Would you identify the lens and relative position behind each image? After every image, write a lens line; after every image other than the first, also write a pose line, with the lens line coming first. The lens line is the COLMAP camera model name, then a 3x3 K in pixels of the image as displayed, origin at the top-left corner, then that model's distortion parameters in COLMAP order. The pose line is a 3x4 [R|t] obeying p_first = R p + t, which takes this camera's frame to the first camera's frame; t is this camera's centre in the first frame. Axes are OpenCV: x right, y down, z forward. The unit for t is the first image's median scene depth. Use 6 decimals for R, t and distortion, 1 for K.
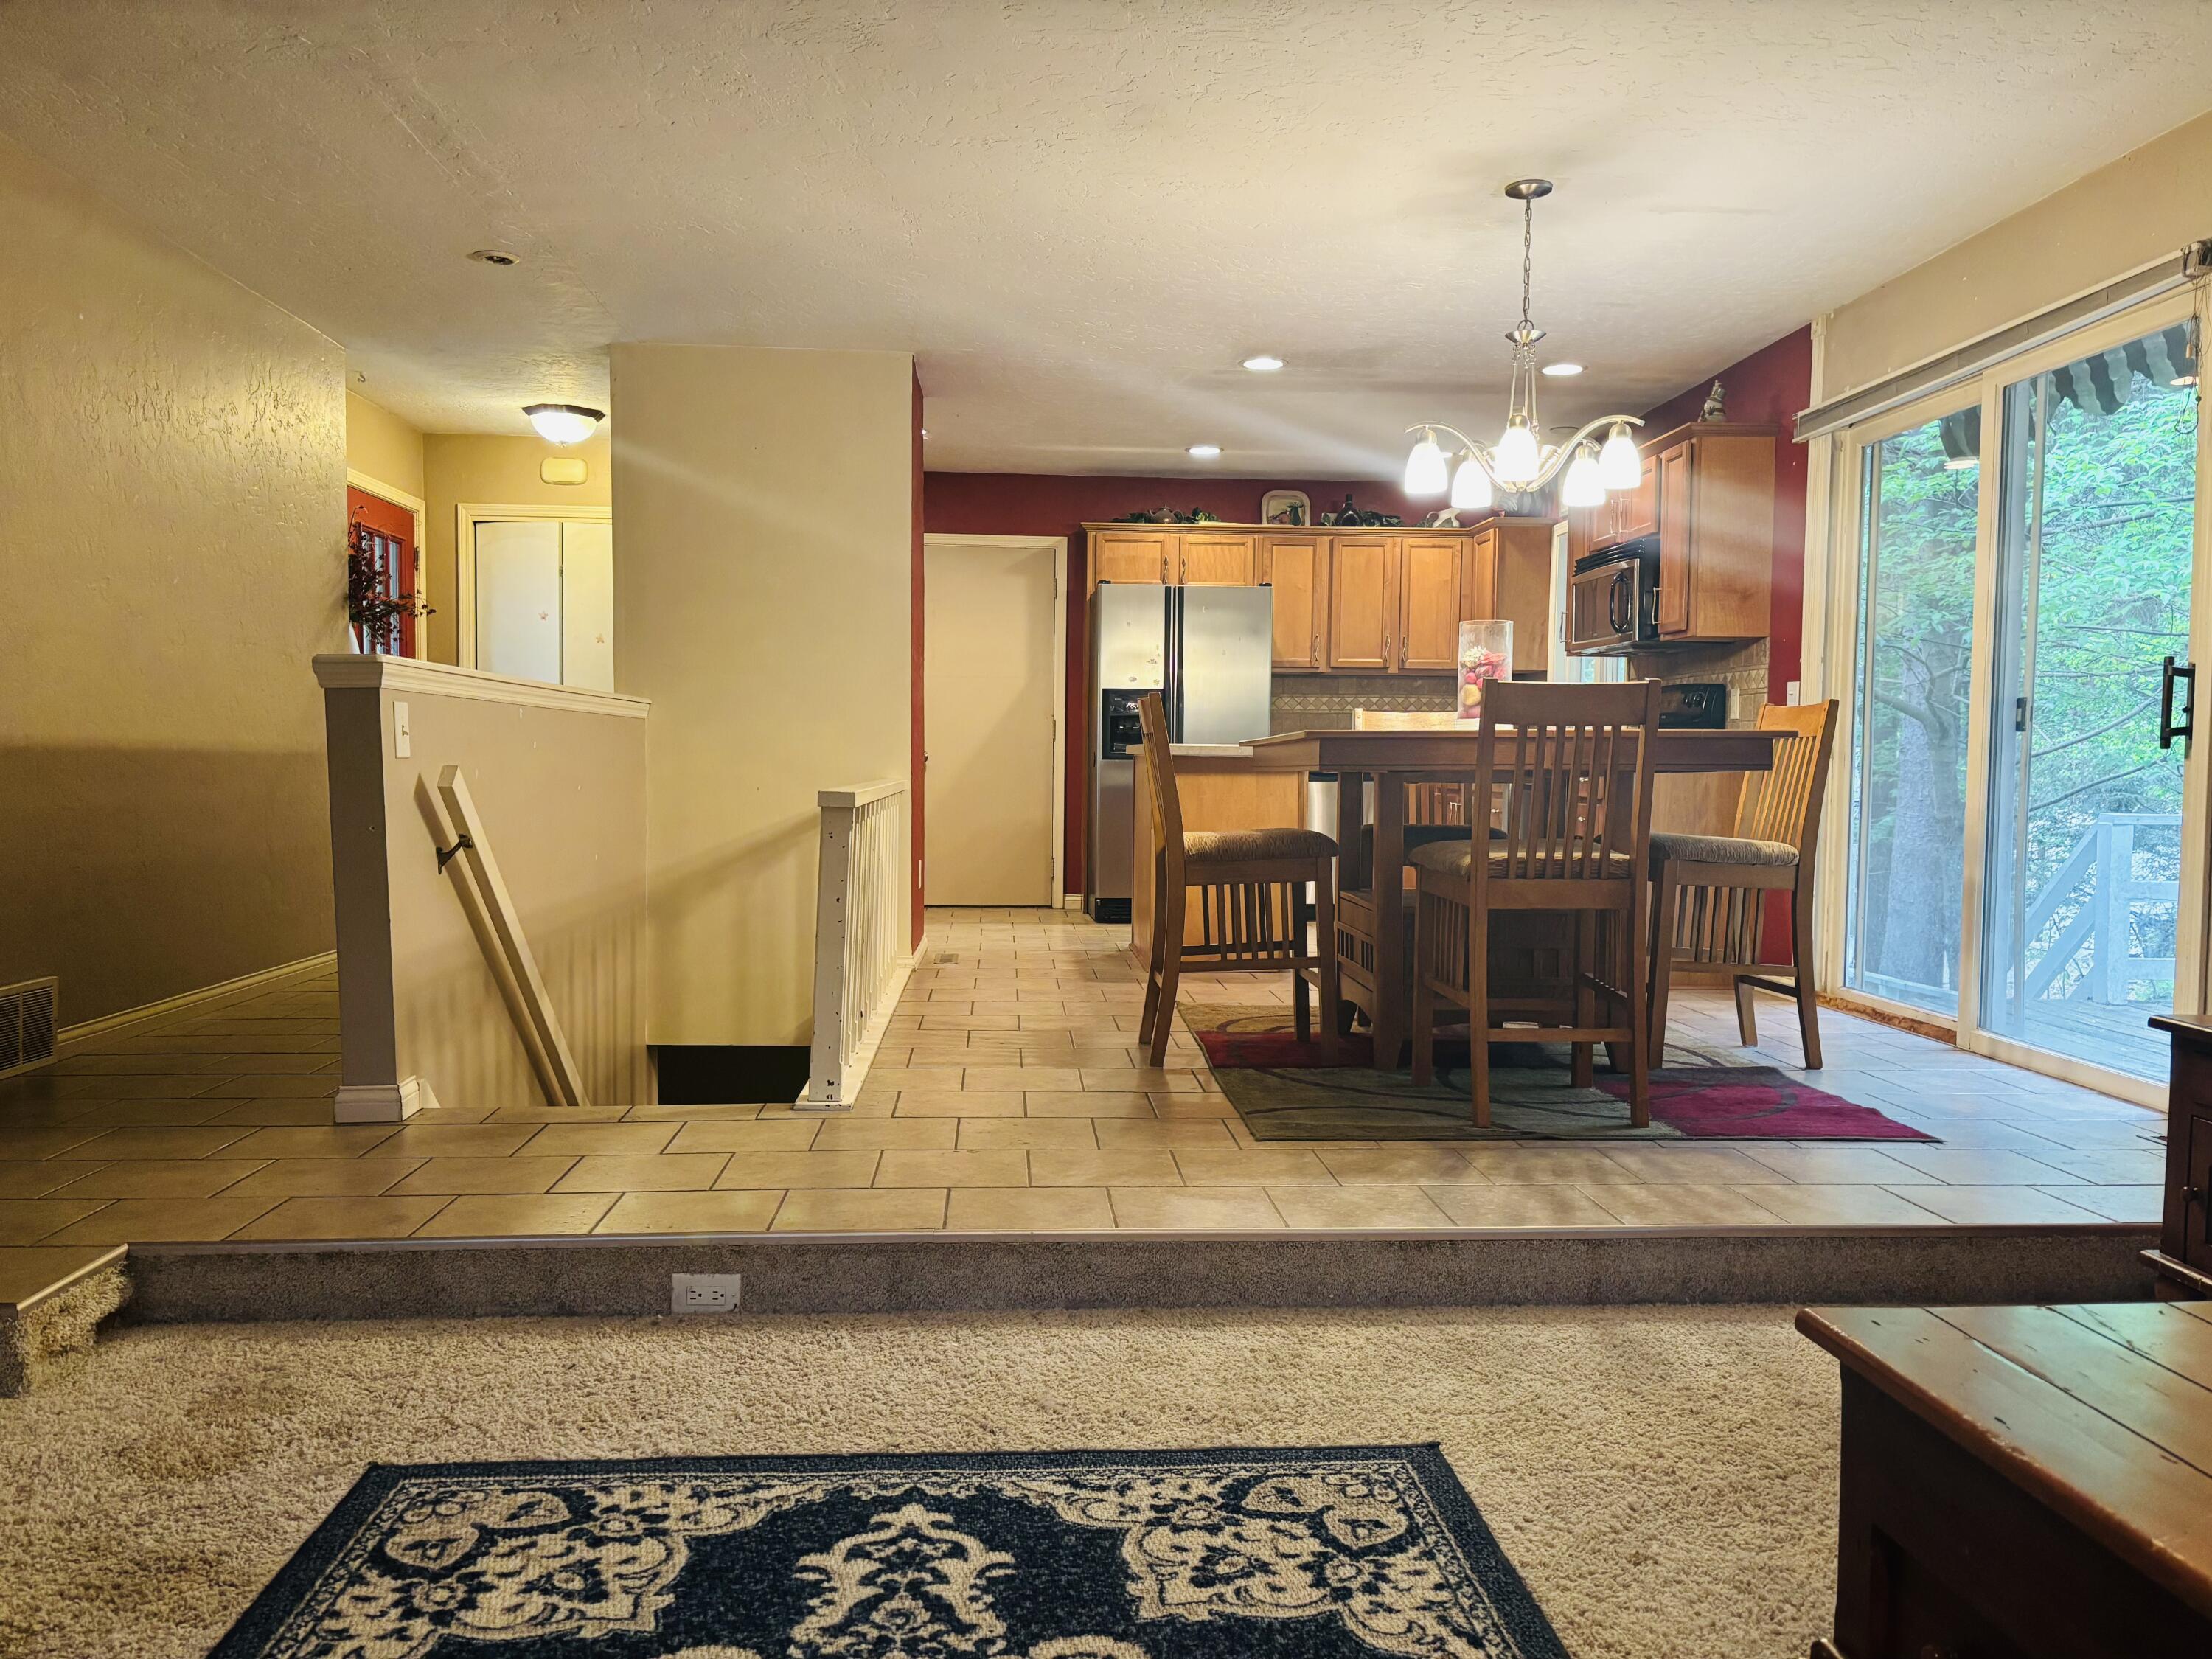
lens RADIAL K [[1681.8, 0, 1108.1], [0, 1681.8, 846.2], [0, 0, 1]] dist [0.003977, 0.038800]
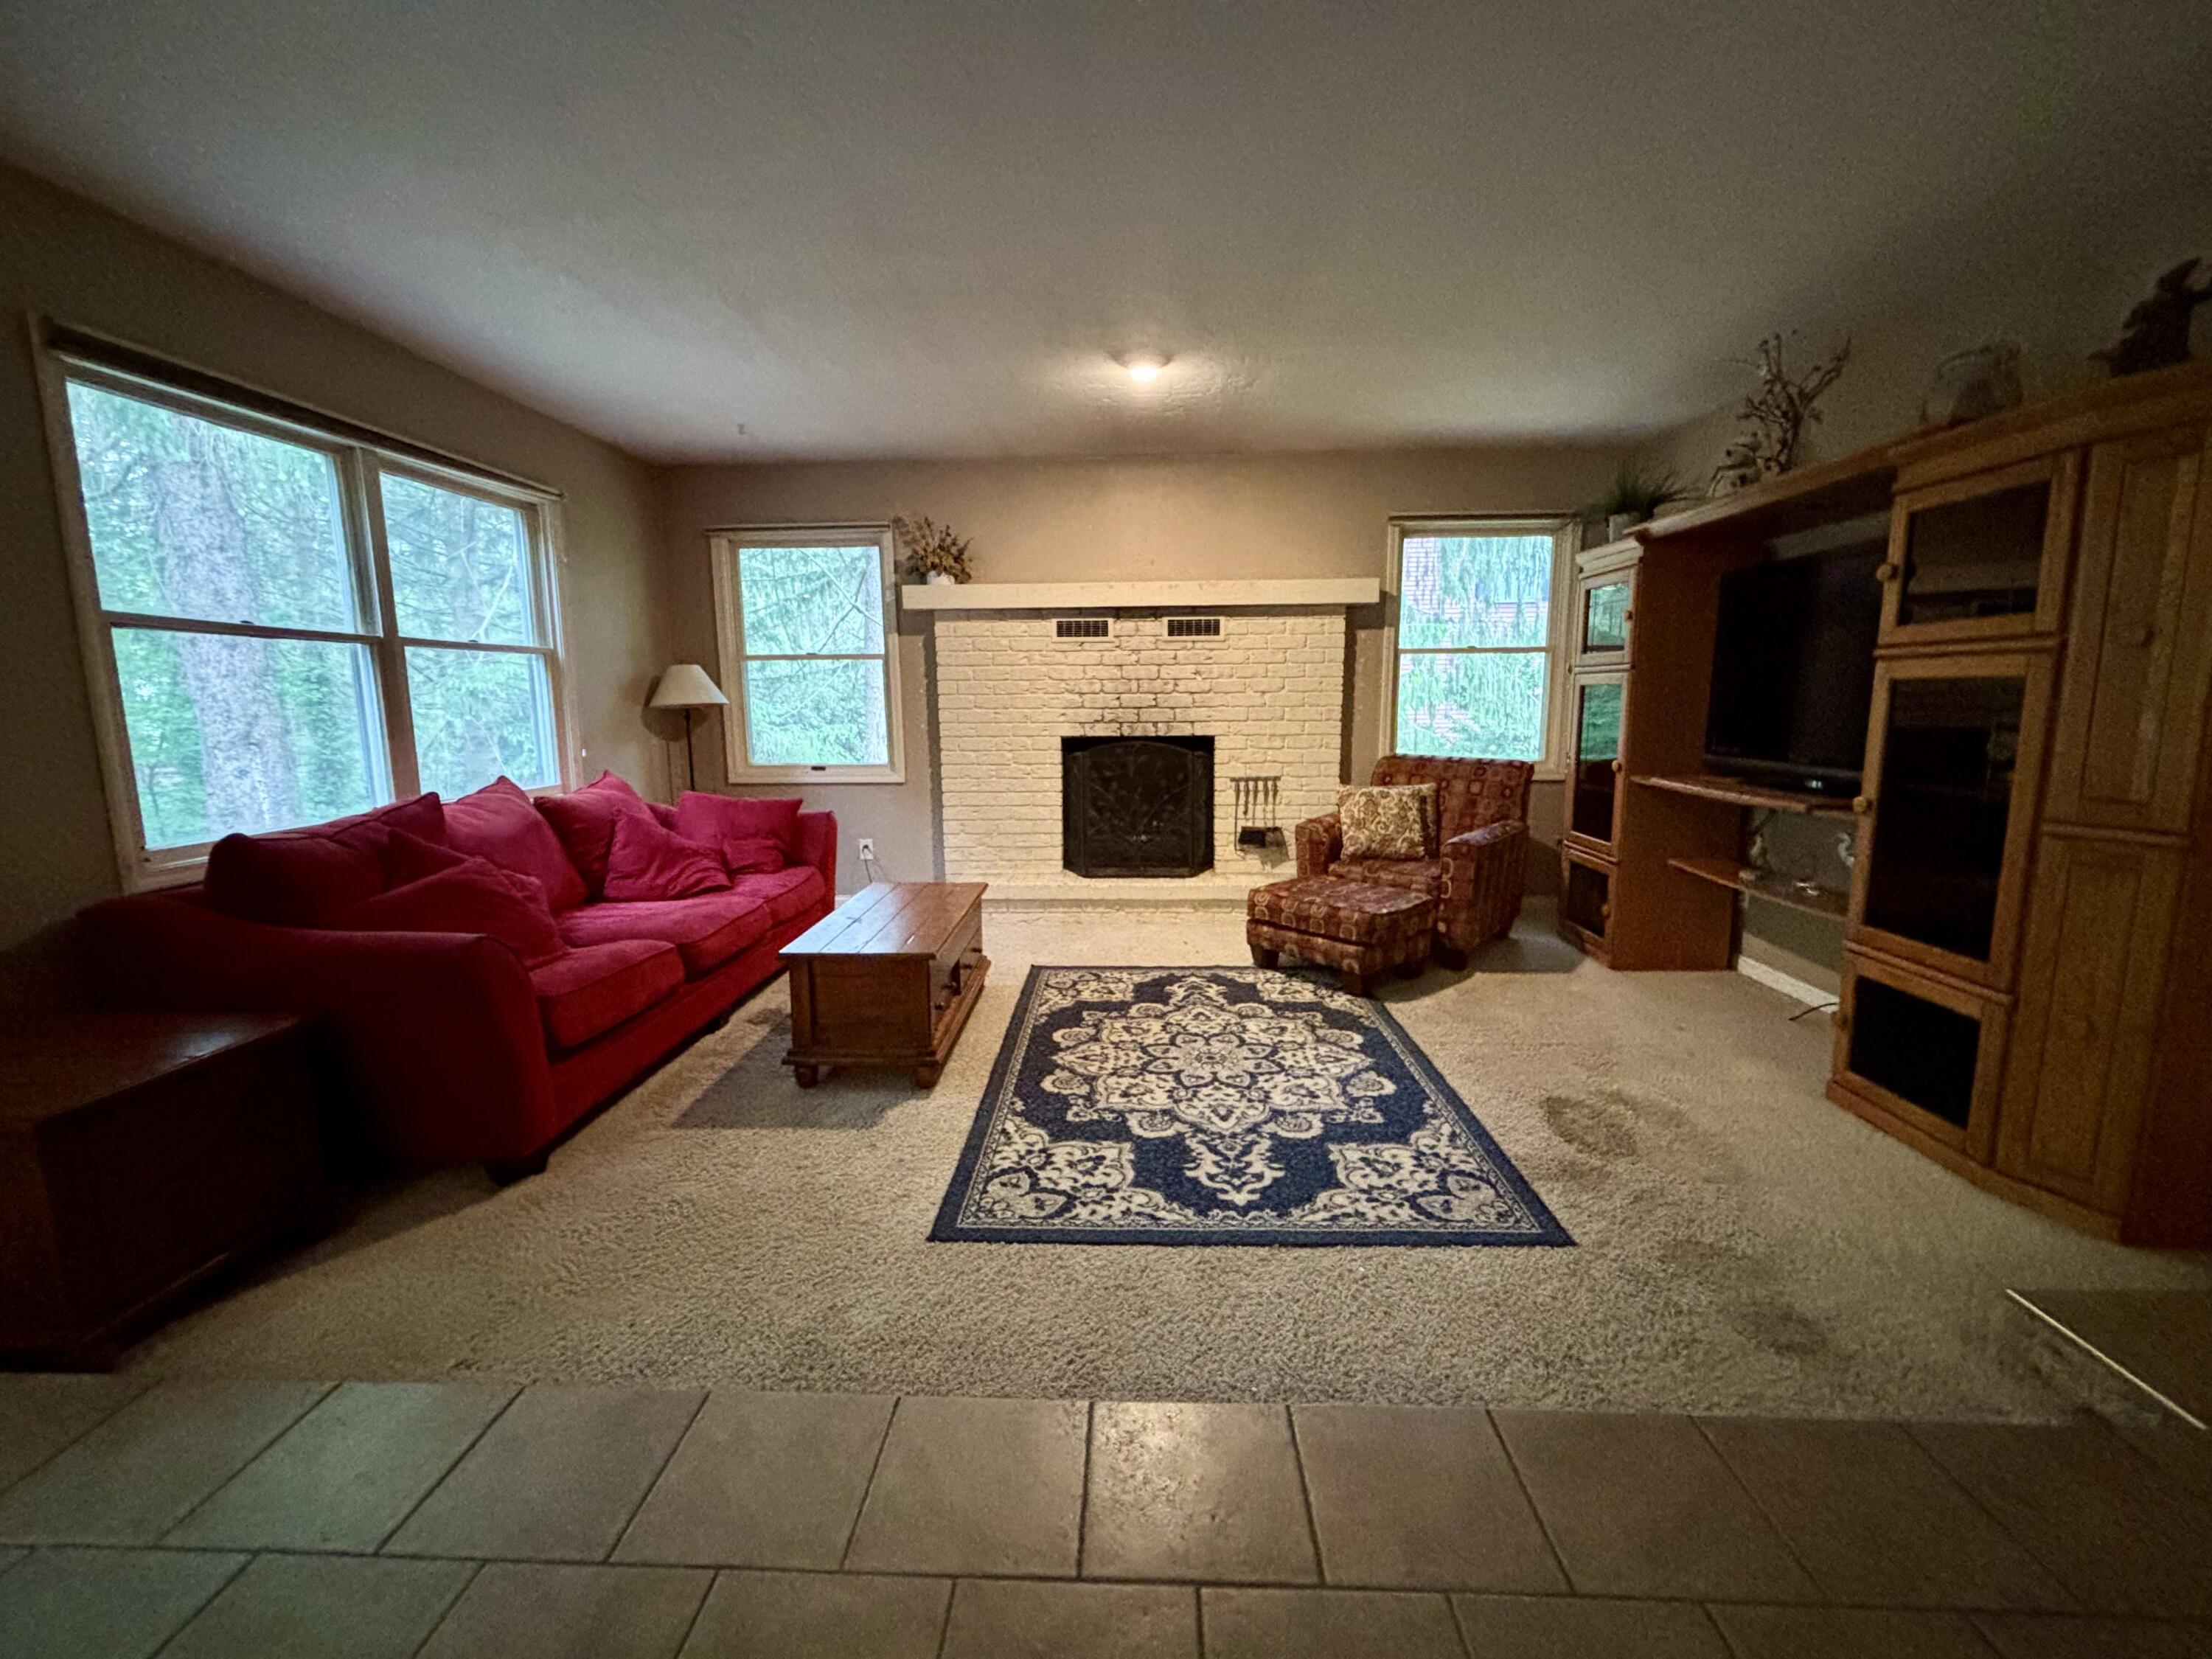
lens RADIAL K [[884.3, 0, 1106.0], [0, 884.3, 829.5], [0, 0, 1]] dist [0.001934, -0.000059]
pose [[-0.994364, -0.016315, 0.104759, -0.040333], [0.005498, 0.978825, 0.204625, -0.141656], [-0.105879, 0.204048, -0.973218, 1.210094]]
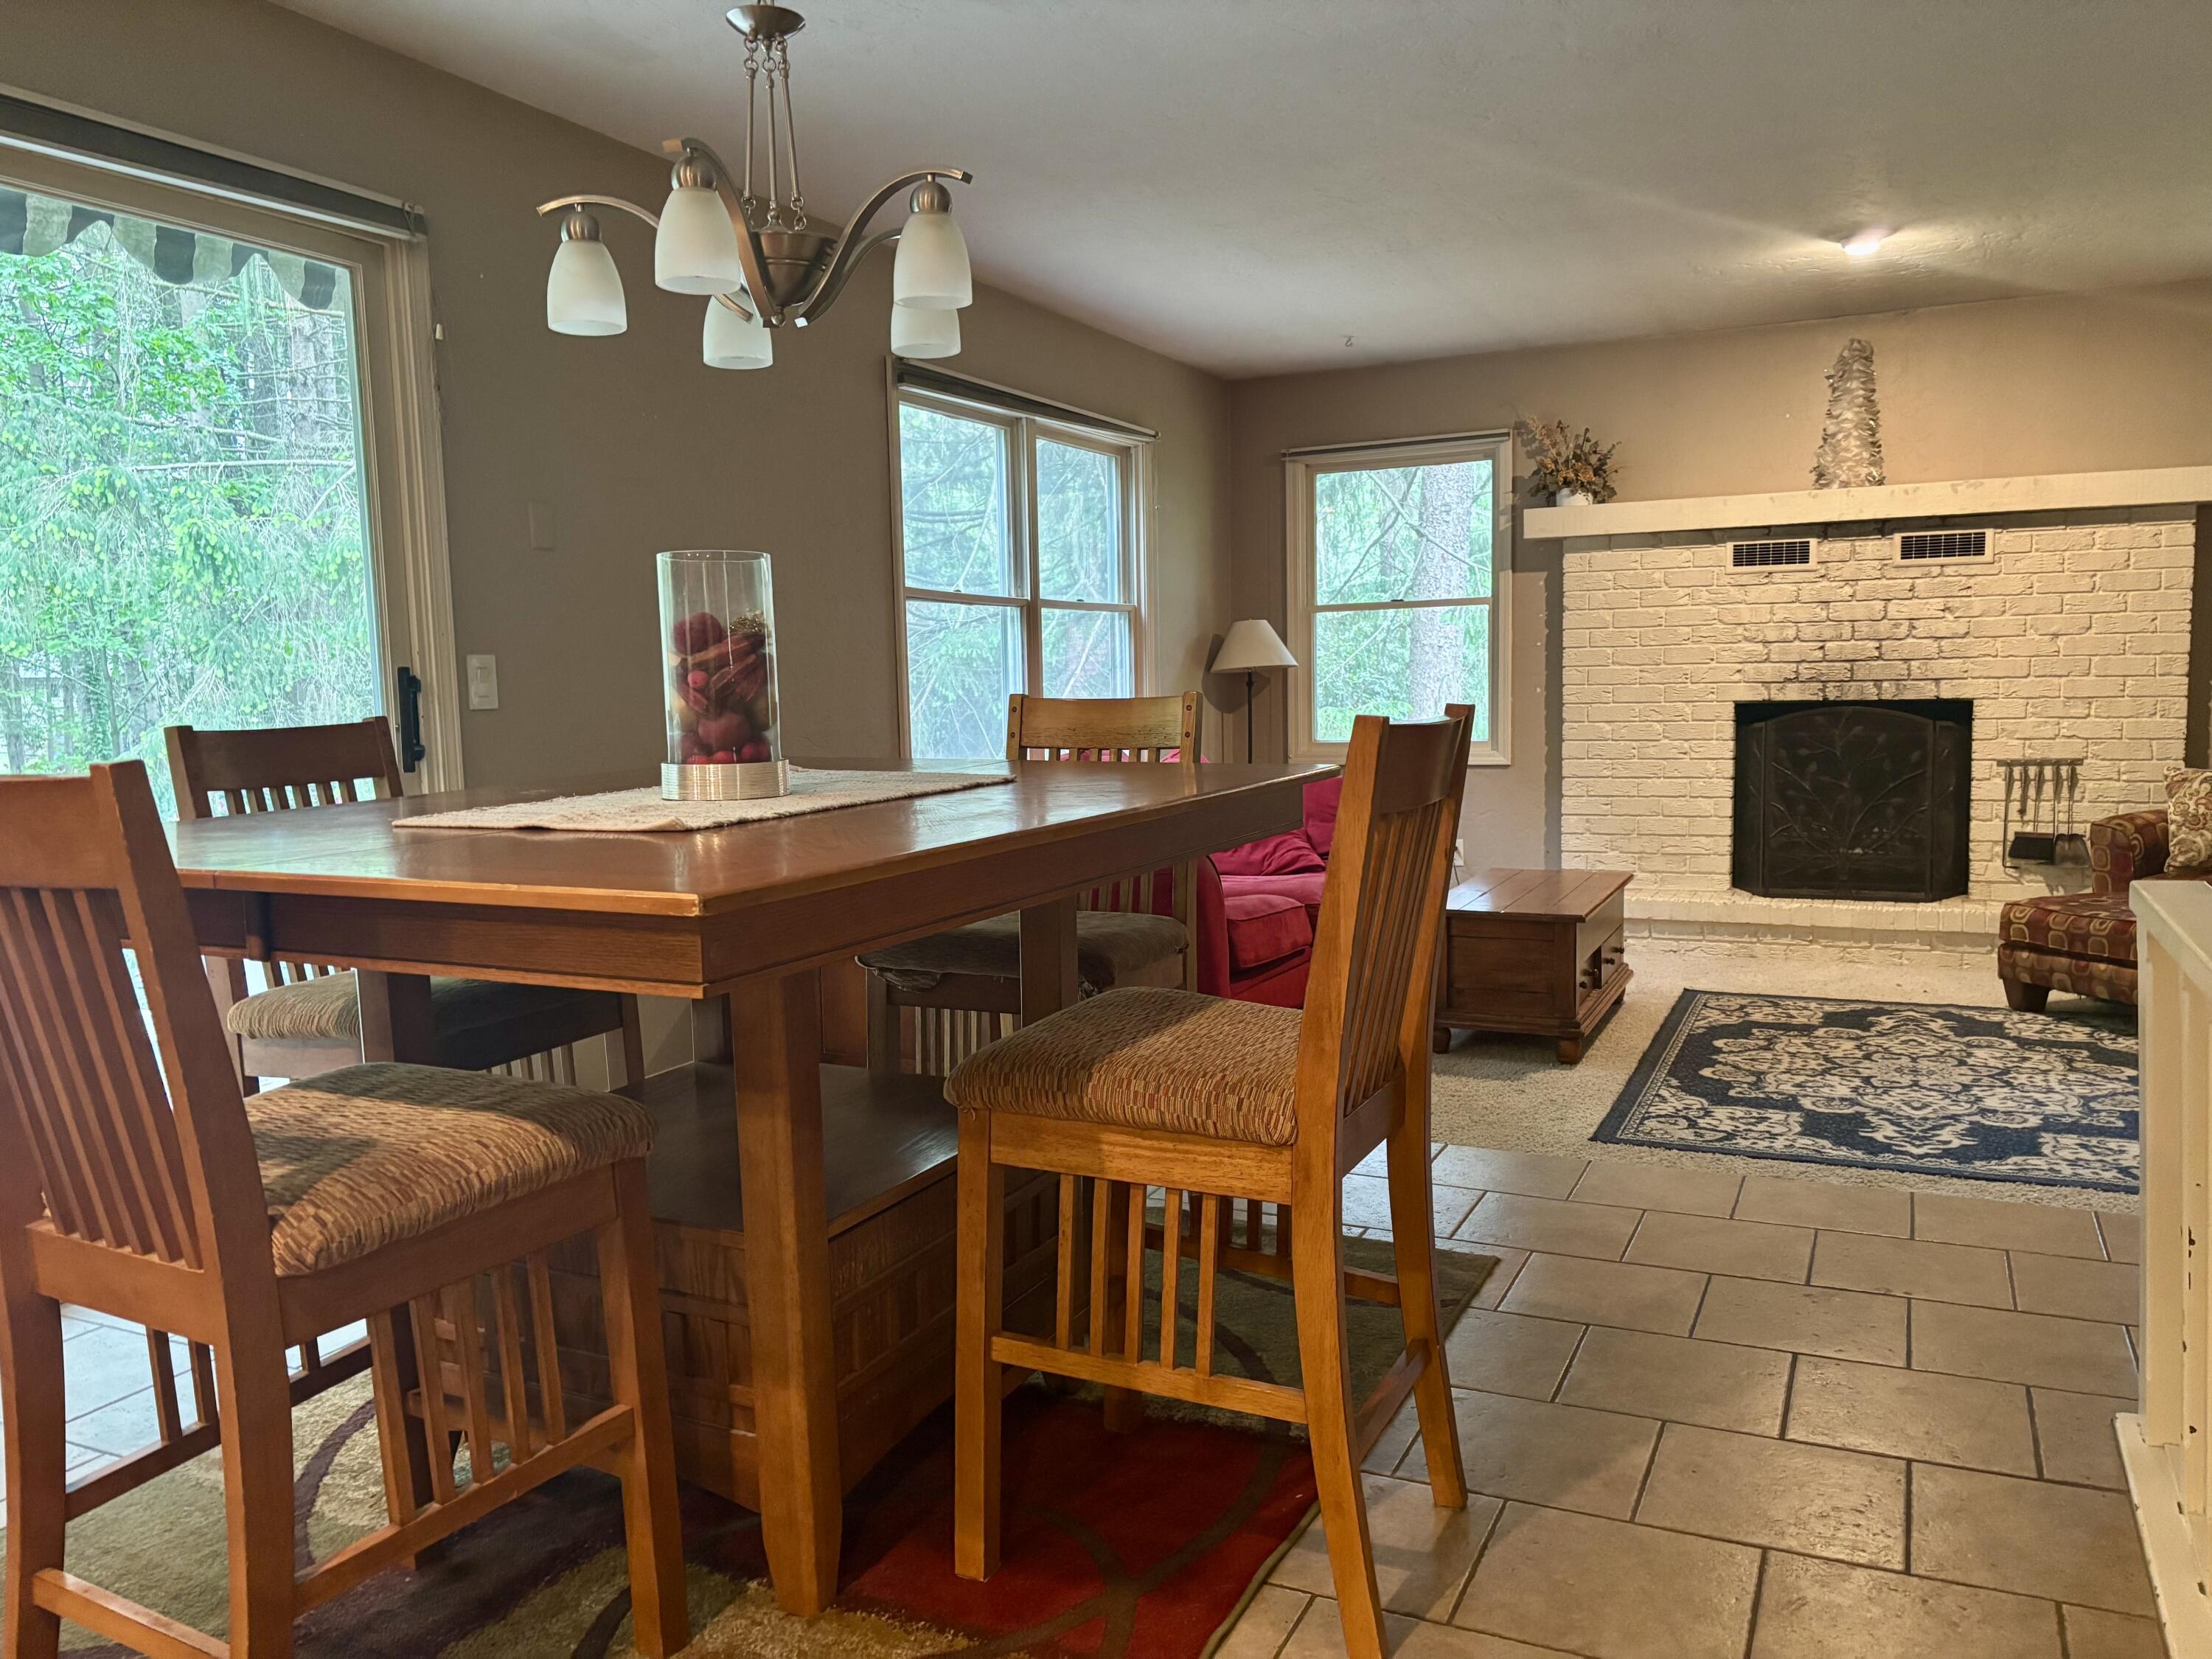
lens RADIAL K [[1681.8, 0, 1108.1], [0, 1681.8, 846.2], [0, 0, 1]] dist [0.003977, 0.038800]
pose [[-0.872481, -0.040334, 0.486980, -0.146769], [0.041620, 0.986832, 0.156301, -0.169789], [-0.486872, 0.156638, -0.859314, 1.895453]]
